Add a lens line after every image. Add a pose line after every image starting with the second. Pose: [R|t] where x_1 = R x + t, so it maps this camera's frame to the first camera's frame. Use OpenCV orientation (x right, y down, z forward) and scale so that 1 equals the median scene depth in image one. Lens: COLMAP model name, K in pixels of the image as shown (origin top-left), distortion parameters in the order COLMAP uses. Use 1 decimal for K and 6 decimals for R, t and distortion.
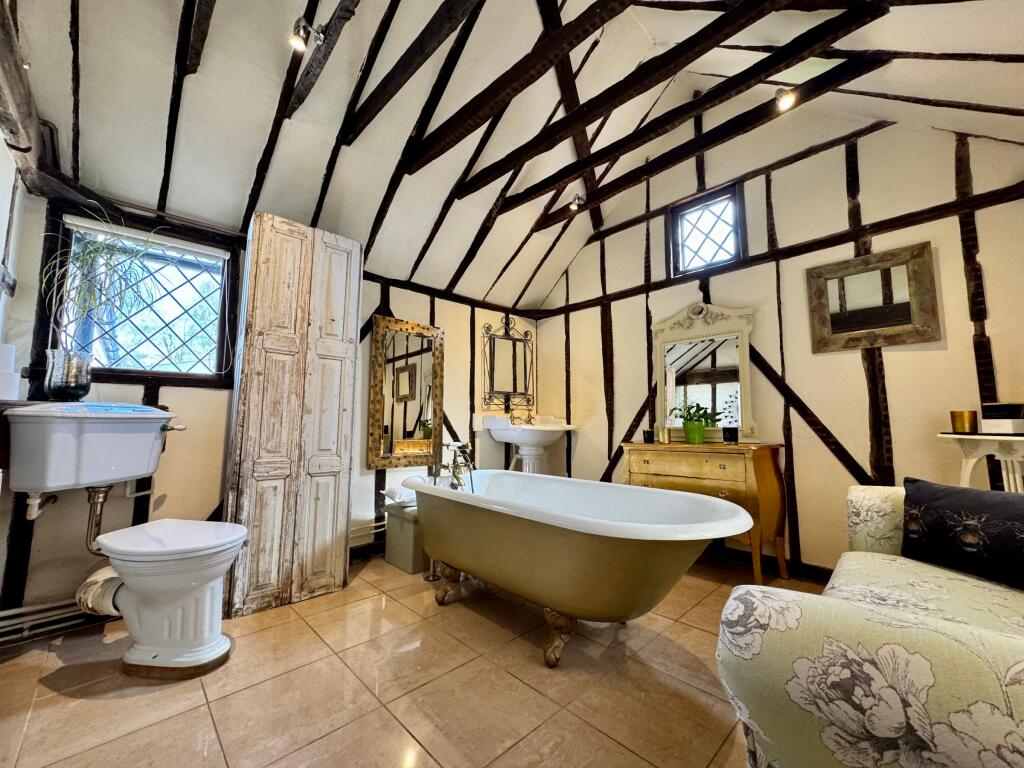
lens RADIAL K [[406.3, 0, 519.4], [0, 406.3, 383.5], [0, 0, 1]] dist [-0.003966, 0.000500]
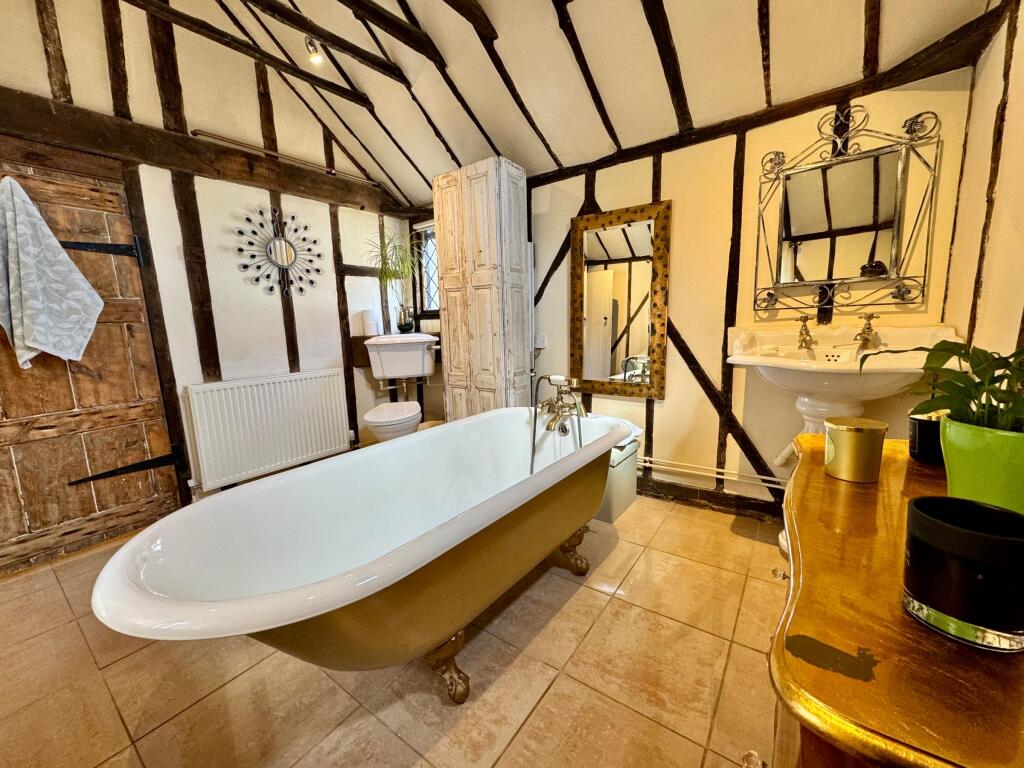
lens RADIAL K [[406.3, 0, 519.0], [0, 406.3, 388.6], [0, 0, 1]] dist [-0.003966, 0.000500]
pose [[0.179276, 0.155136, -0.971490, 0.493741], [0.130916, 0.974944, 0.179846, 0.014306], [0.975049, -0.159426, 0.154474, 0.658294]]
